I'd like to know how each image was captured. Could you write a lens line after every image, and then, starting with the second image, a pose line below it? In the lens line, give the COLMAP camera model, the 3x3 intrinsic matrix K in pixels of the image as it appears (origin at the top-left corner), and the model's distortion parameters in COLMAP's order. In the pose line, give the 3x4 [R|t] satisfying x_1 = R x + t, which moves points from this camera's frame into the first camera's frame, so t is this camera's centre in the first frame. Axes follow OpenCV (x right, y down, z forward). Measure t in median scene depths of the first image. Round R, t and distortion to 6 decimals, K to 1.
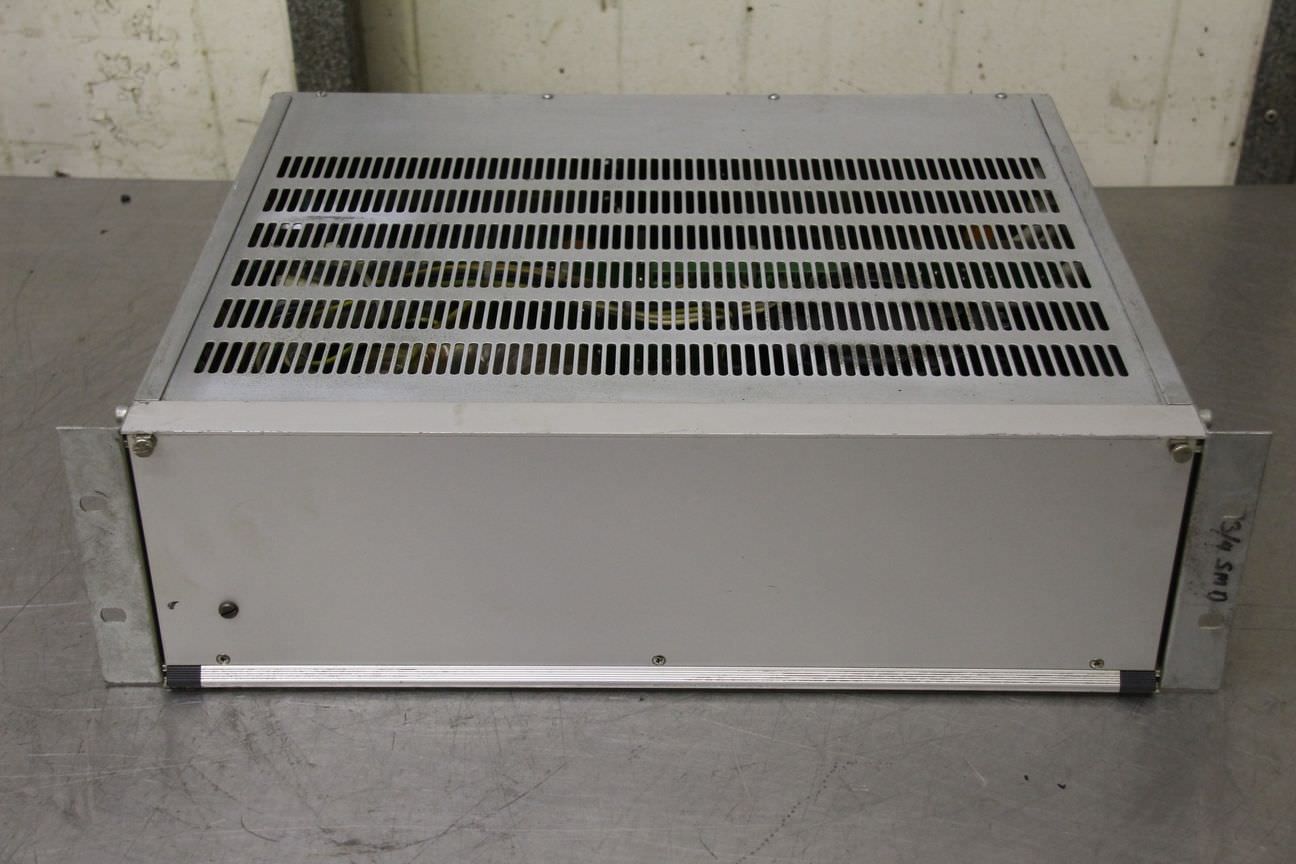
lens RADIAL K [[1859.0, 0, 648.0], [0, 1859.0, 432.0], [0, 0, 1]] dist [0.030151, 0.957881]
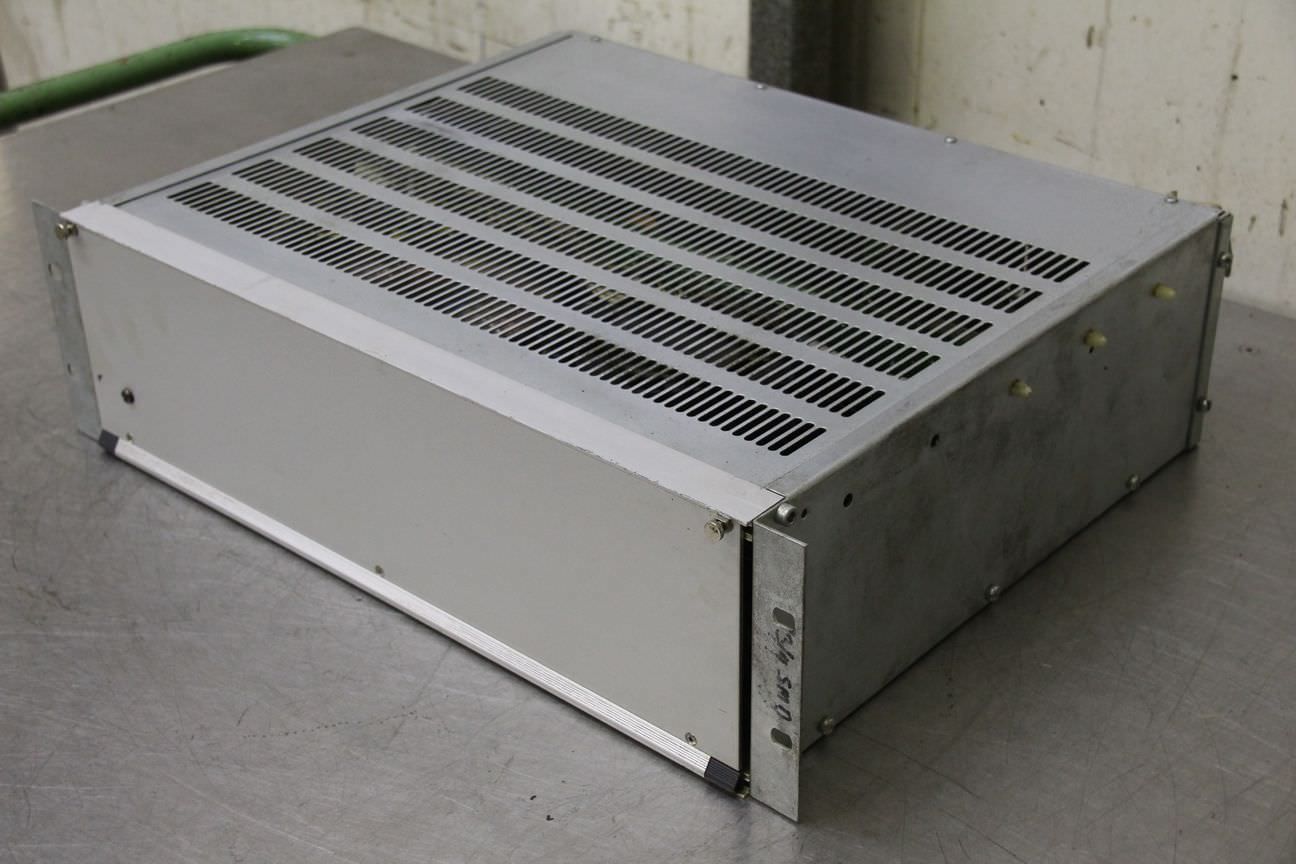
lens RADIAL K [[1980.1, 0, 648.0], [0, 1980.1, 432.0], [0, 0, 1]] dist [0.236271, 0.104219]
pose [[0.753906, 0.320457, -0.573527, 0.737491], [-0.334042, 0.938683, 0.085386, -0.098865], [0.565722, 0.127209, 0.814724, 0.144666]]
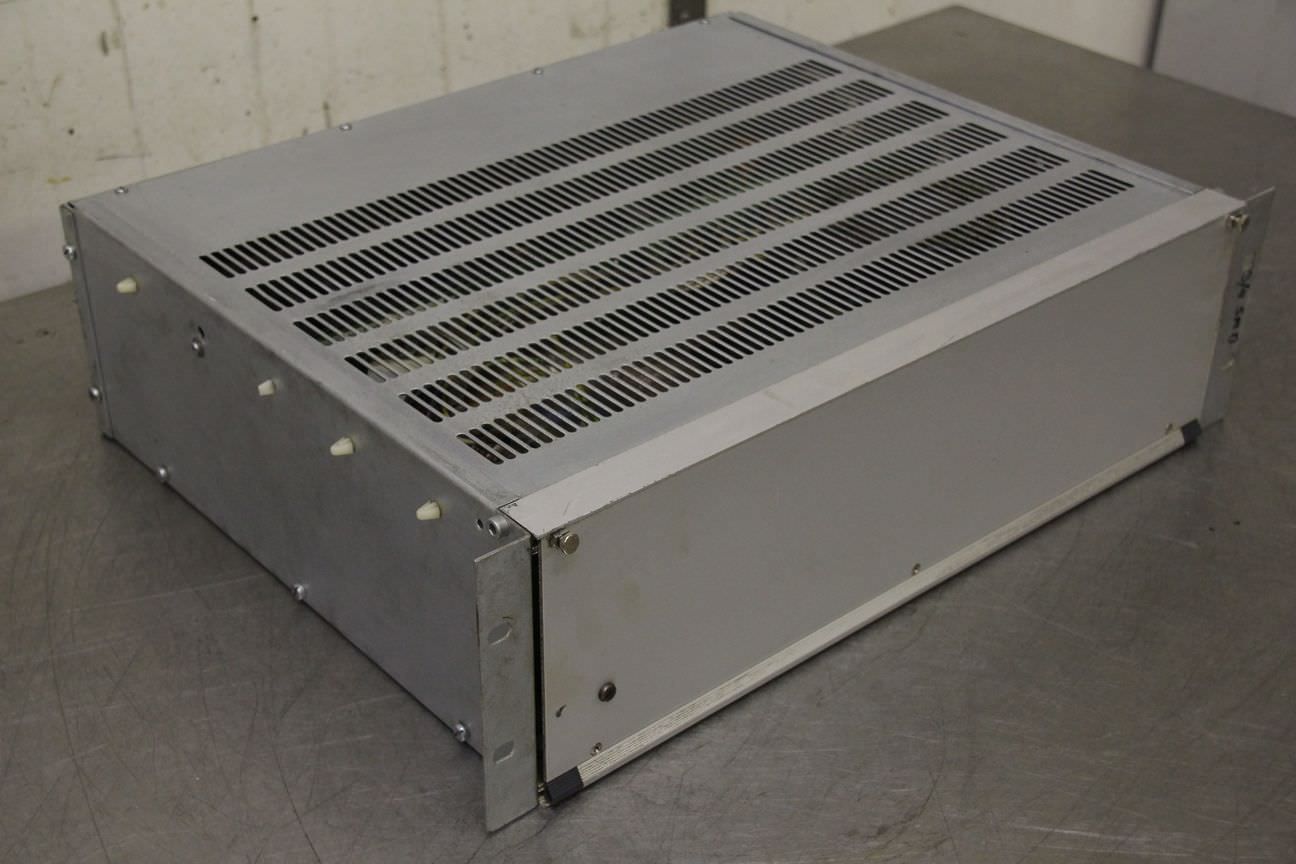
lens RADIAL K [[1859.0, 0, 648.0], [0, 1859.0, 432.0], [0, 0, 1]] dist [0.030151, 0.957881]
pose [[0.752539, -0.343728, 0.561726, -0.663487], [0.339237, 0.933433, 0.116708, -0.122430], [-0.564450, 0.102731, 0.819050, 0.210524]]
